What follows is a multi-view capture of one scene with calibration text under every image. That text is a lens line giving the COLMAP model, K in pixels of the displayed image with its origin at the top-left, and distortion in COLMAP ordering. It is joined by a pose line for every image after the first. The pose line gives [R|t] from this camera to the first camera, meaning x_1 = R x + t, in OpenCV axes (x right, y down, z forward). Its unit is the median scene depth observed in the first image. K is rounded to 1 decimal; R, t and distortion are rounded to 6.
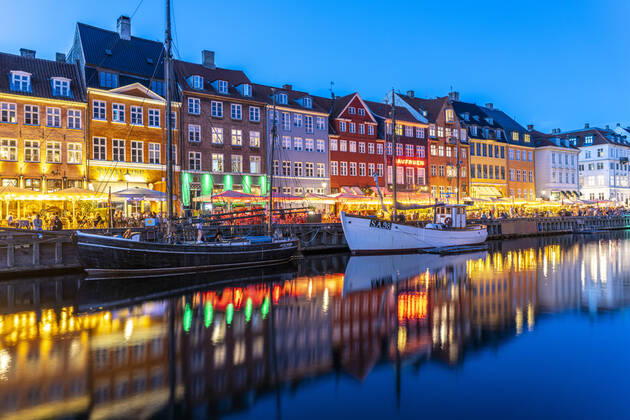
lens RADIAL K [[504.7, 0, 315.0], [0, 504.7, 210.0], [0, 0, 1]] dist [0.006610, 0.006069]
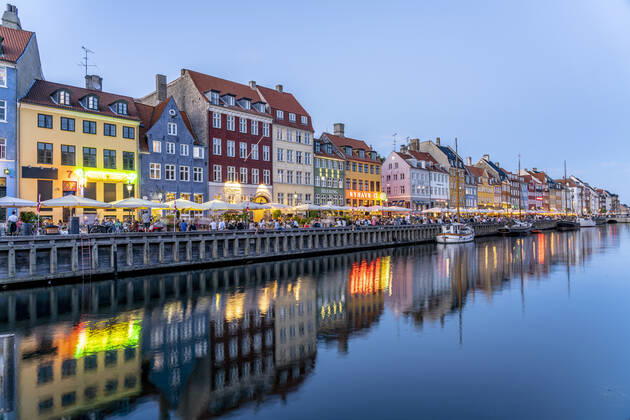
lens RADIAL K [[504.7, 0, 315.0], [0, 504.7, 210.0], [0, 0, 1]] dist [0.006610, 0.006069]
pose [[0.970958, 0.003266, 0.239227, -2.242120], [0.001064, 0.999838, -0.017968, 0.018113], [-0.239247, 0.017701, 0.970797, -1.845791]]
